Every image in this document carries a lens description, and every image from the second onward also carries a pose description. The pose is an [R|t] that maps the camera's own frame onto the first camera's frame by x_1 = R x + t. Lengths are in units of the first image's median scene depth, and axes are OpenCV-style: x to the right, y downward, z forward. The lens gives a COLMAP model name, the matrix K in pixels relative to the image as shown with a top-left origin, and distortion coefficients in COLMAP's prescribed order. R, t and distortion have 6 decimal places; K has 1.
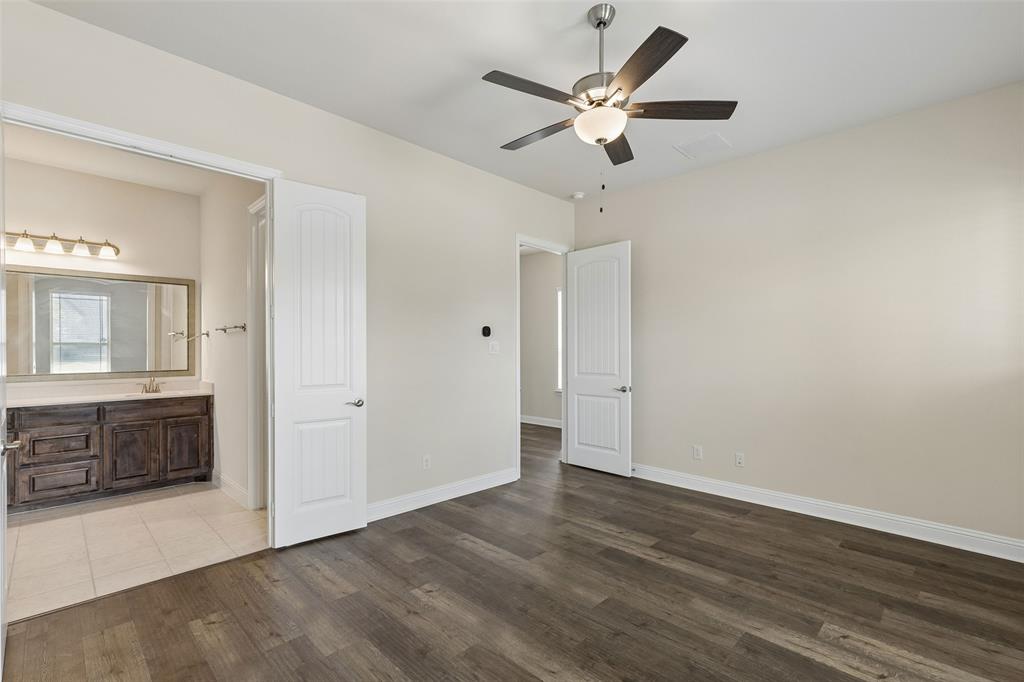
lens RADIAL K [[456.6, 0, 513.8], [0, 456.6, 350.4], [0, 0, 1]] dist [-0.001463, -0.000160]
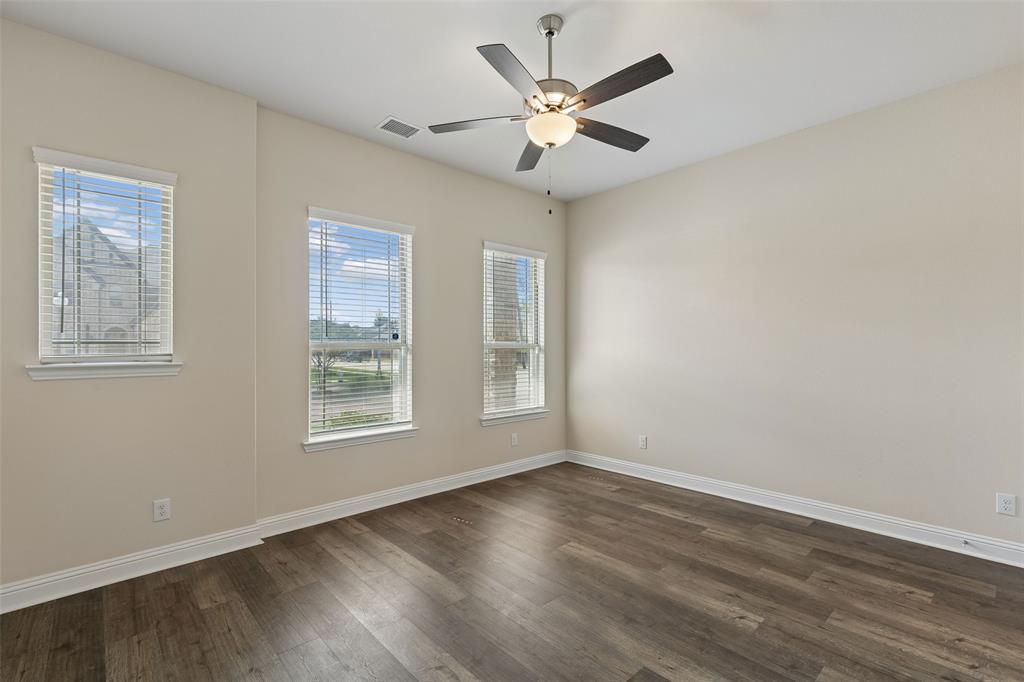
lens RADIAL K [[456.6, 0, 513.8], [0, 456.6, 350.4], [0, 0, 1]] dist [-0.001463, -0.000160]
pose [[-0.998692, 0.005726, 0.050817, 0.156084], [0.005853, 0.999980, 0.002353, 0.002255], [-0.050802, 0.002648, -0.998705, 1.417752]]
